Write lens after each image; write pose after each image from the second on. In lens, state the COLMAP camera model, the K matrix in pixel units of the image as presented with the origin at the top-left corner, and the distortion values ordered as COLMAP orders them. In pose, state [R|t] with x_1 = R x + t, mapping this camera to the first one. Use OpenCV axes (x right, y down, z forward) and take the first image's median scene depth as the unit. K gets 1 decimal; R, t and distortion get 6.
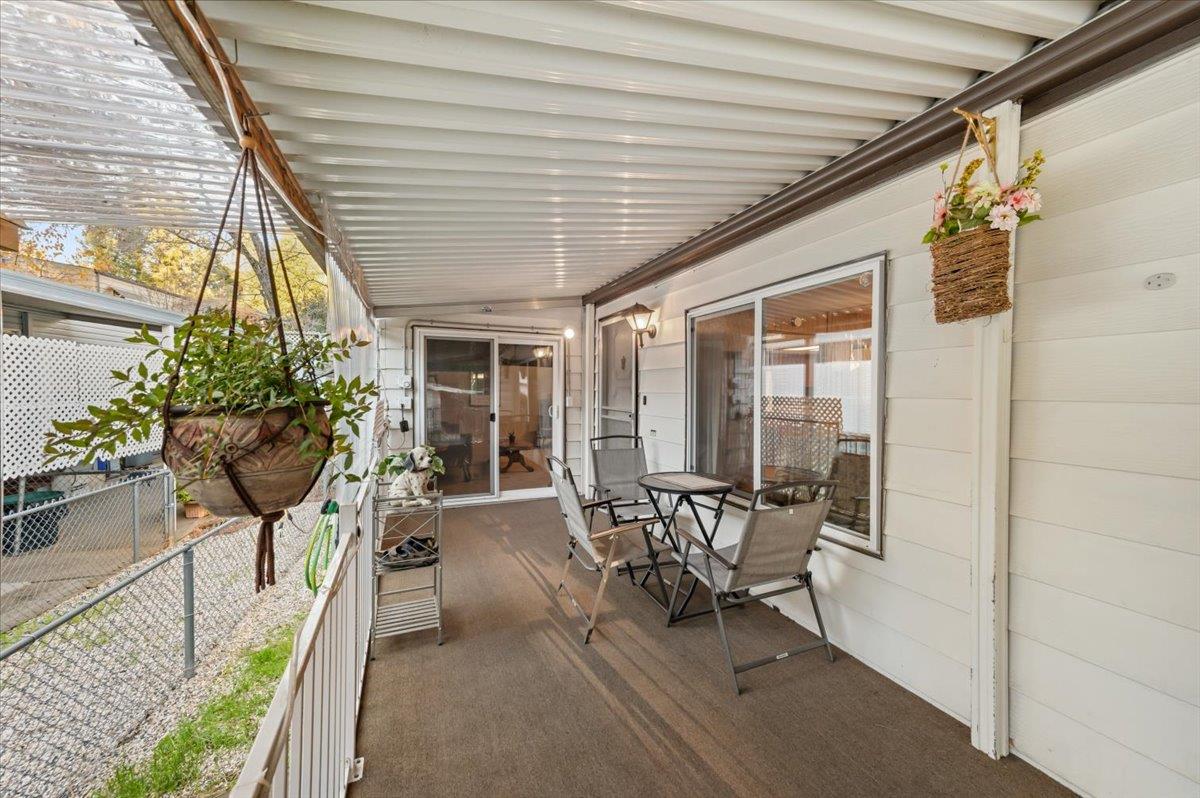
lens RADIAL K [[460.0, 0, 599.5], [0, 460.0, 402.8], [0, 0, 1]] dist [0.023042, -0.000046]
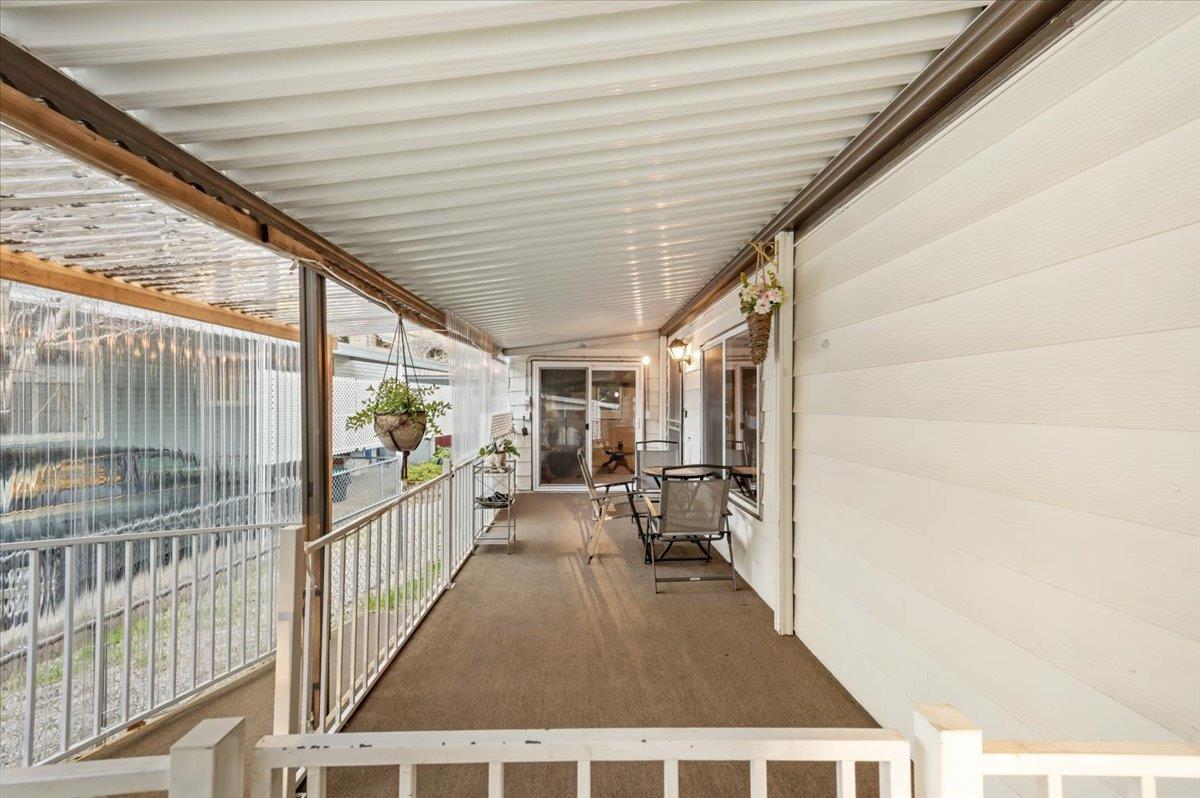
lens RADIAL K [[460.9, 0, 600.5], [0, 460.9, 408.7], [0, 0, 1]] dist [0.005916, 0.000023]
pose [[0.940171, -0.000373, -0.340702, 0.356621], [-0.006623, 0.999790, -0.019371, 0.008343], [0.340638, 0.020469, 0.939972, -0.318632]]
